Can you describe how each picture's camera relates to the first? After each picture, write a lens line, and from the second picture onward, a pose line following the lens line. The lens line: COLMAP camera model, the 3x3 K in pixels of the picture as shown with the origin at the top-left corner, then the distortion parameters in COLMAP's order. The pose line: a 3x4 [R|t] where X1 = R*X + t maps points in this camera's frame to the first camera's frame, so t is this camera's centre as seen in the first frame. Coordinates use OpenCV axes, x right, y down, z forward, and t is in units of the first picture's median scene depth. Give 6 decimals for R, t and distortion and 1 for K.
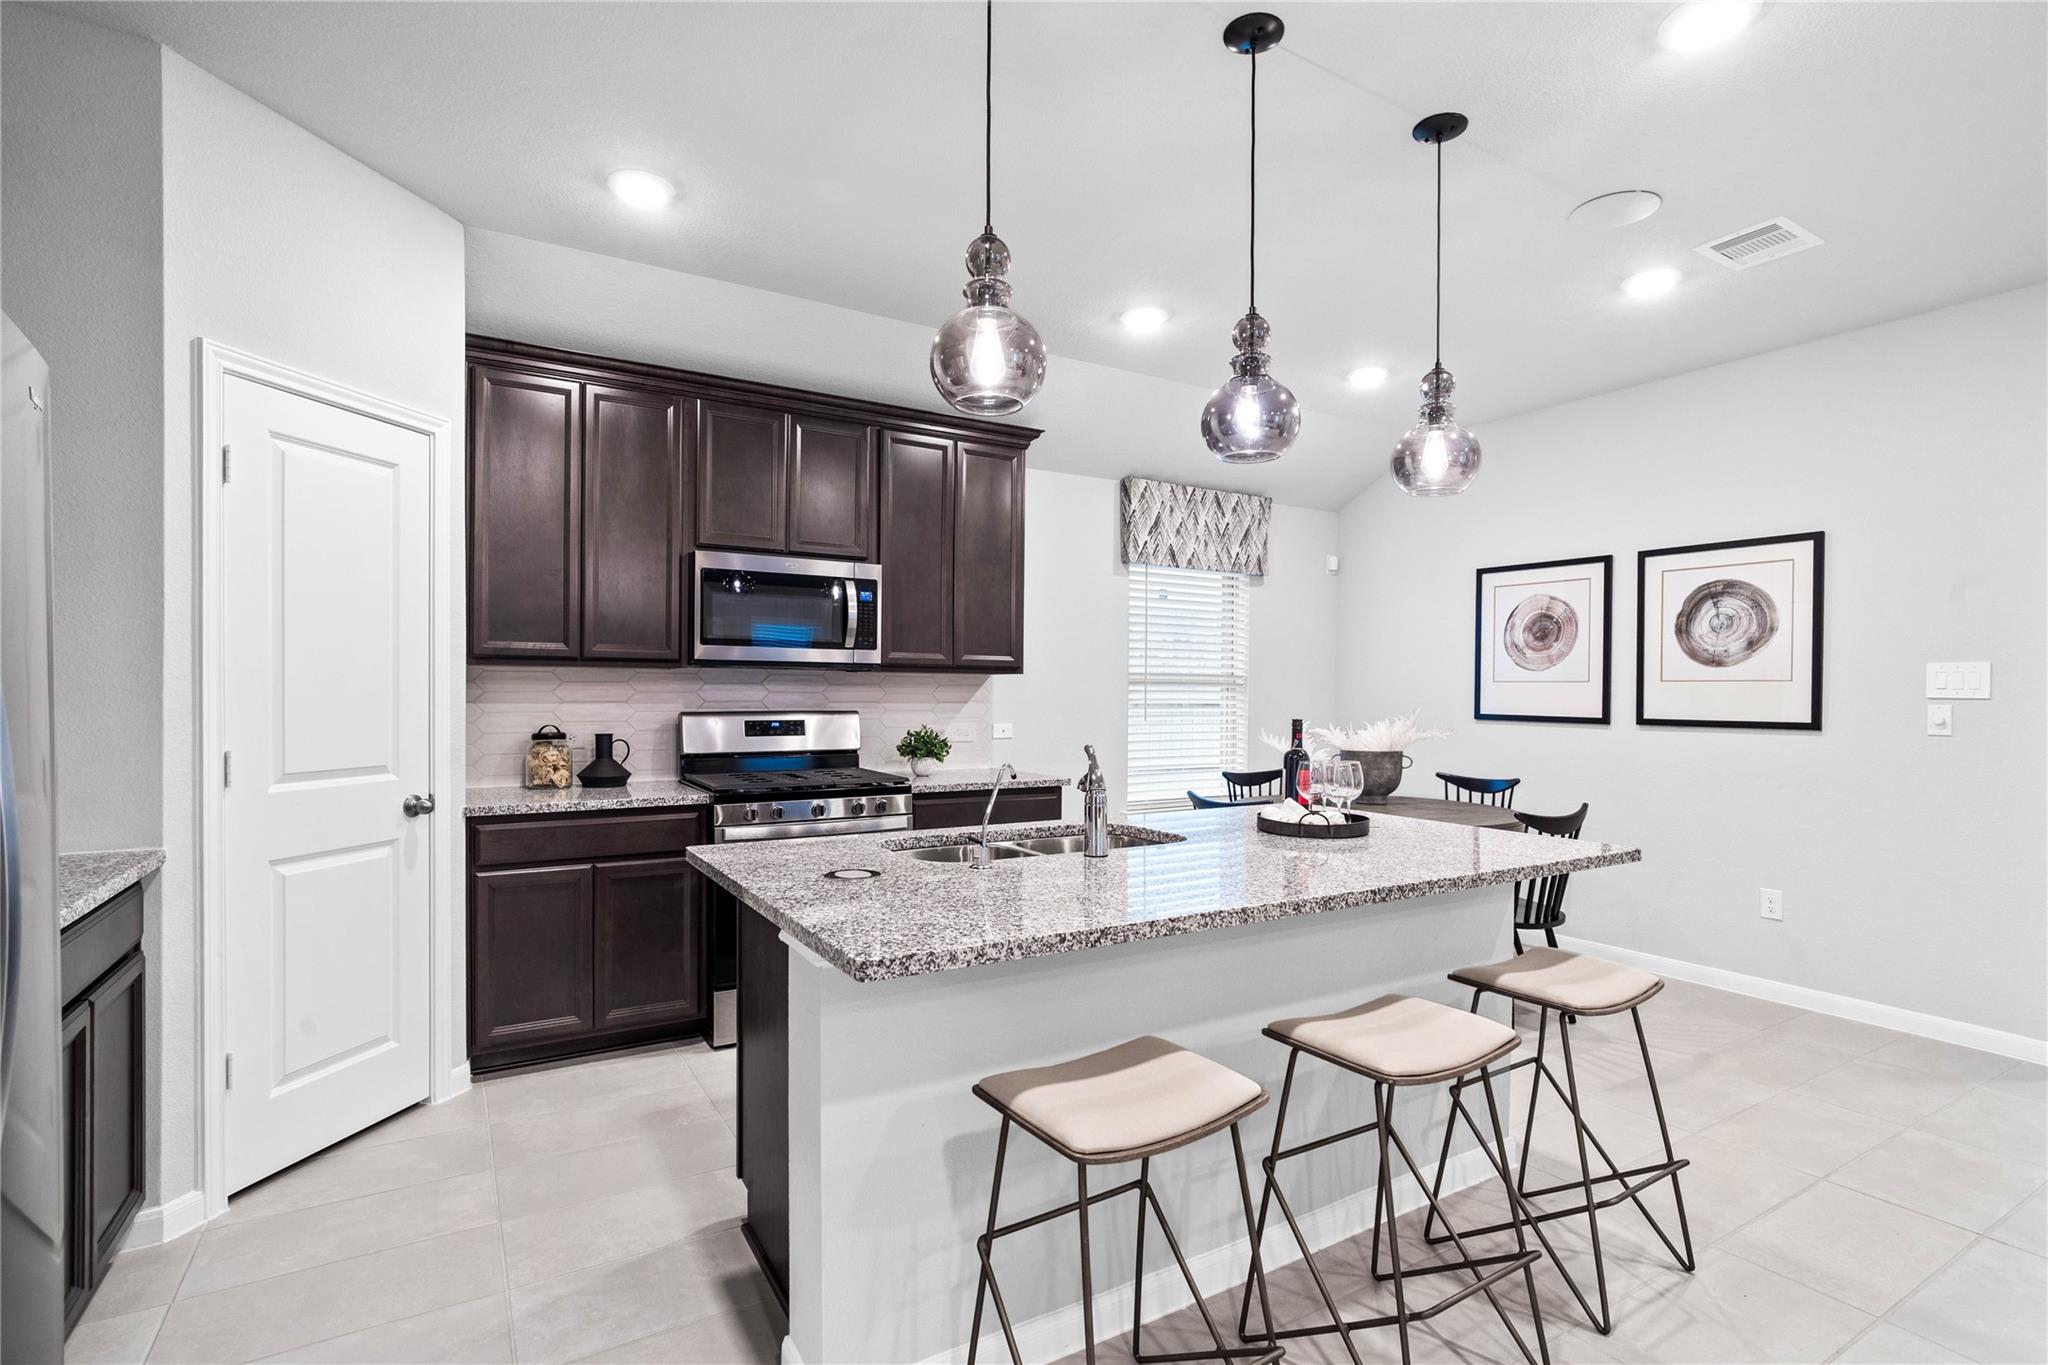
lens RADIAL K [[992.4, 0, 1019.5], [0, 992.4, 704.8], [0, 0, 1]] dist [-0.000271, -0.000237]
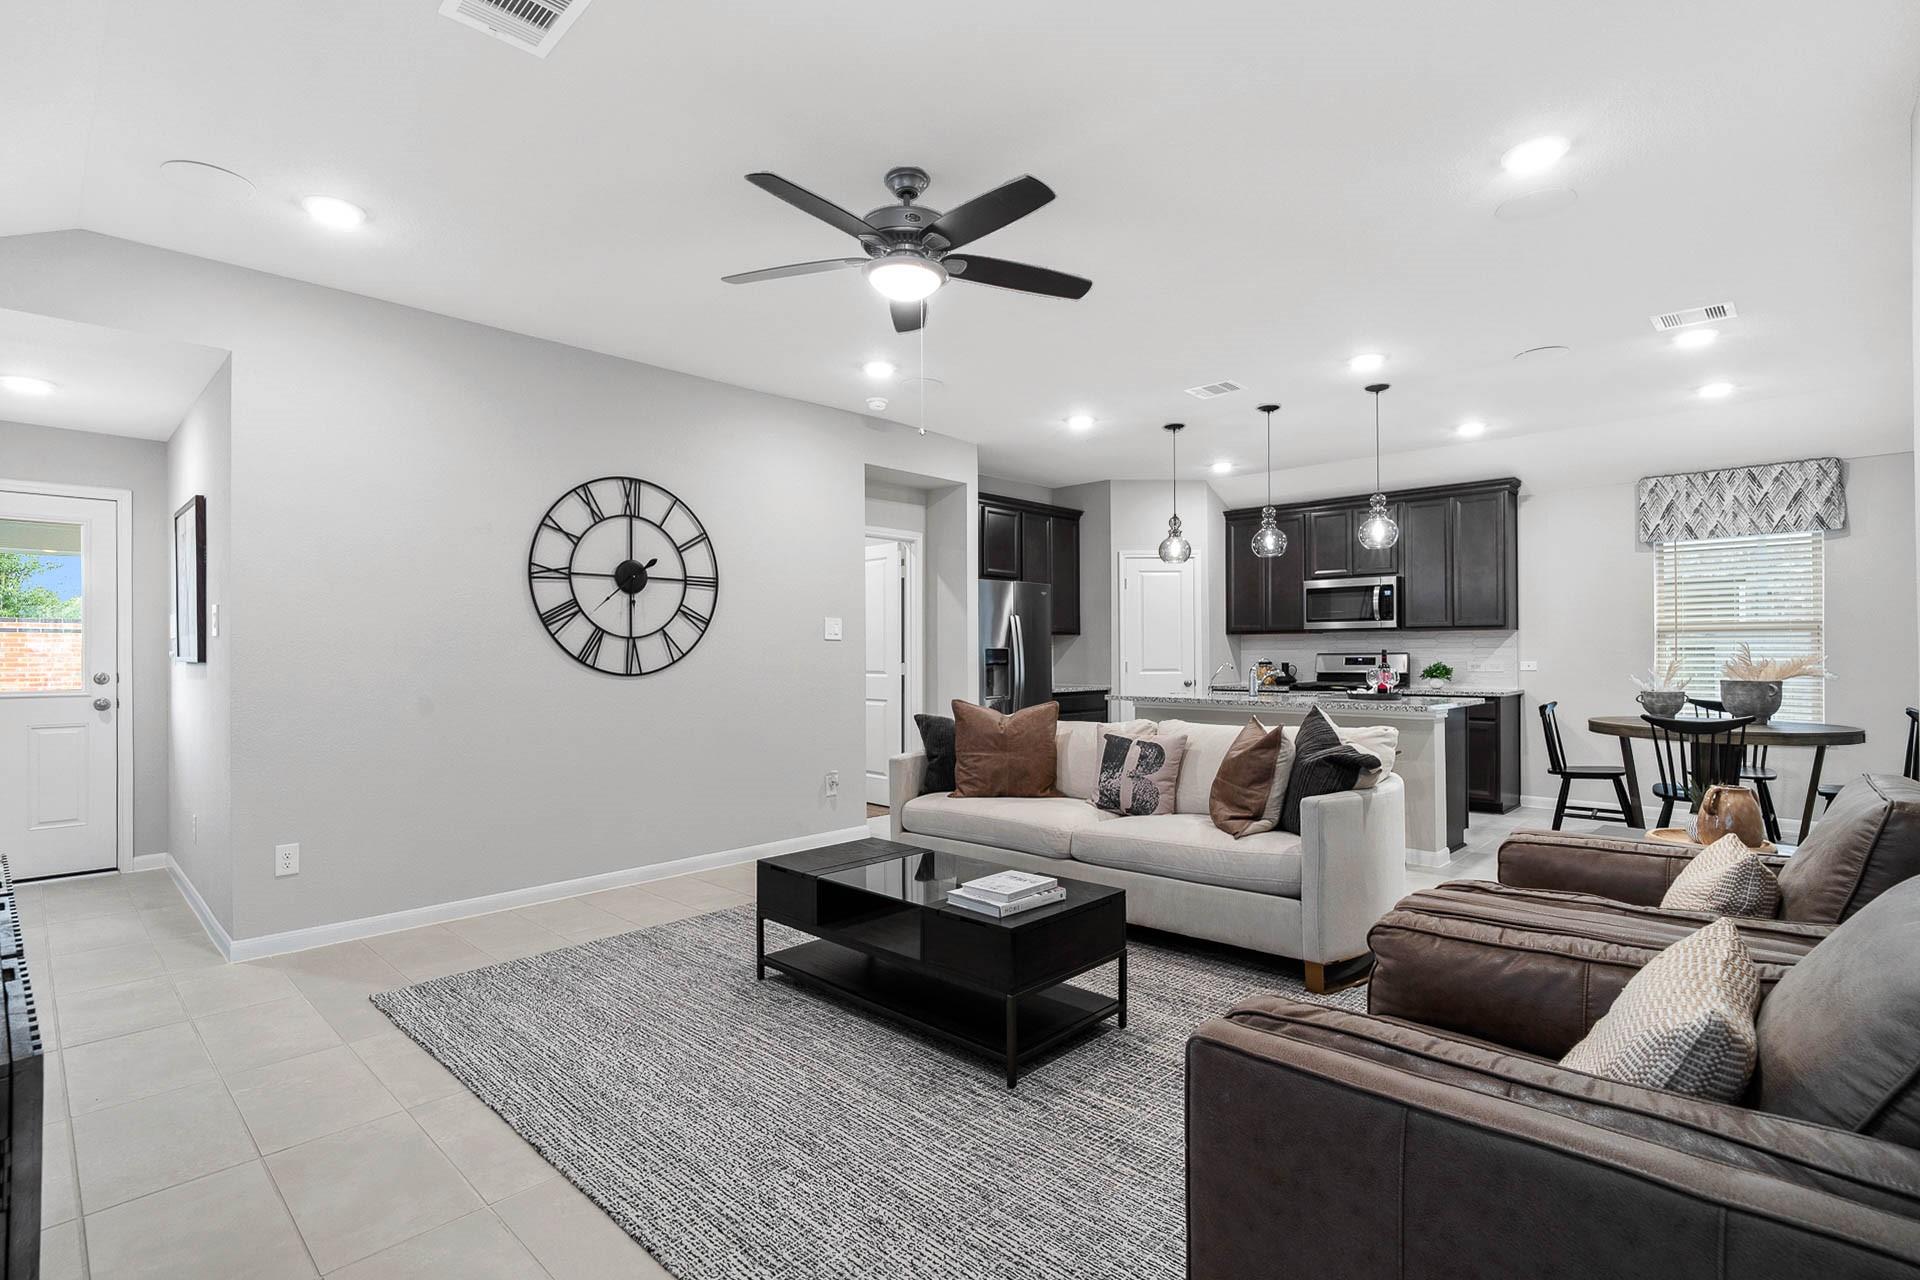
lens RADIAL K [[930.3, 0, 955.8], [0, 930.3, 660.9], [0, 0, 1]] dist [-0.000271, -0.000237]
pose [[0.245836, 0.000132, -0.969312, 1.174023], [-0.005574, 0.999984, -0.001278, 0.025281], [0.969296, 0.005717, 0.245832, -0.222456]]
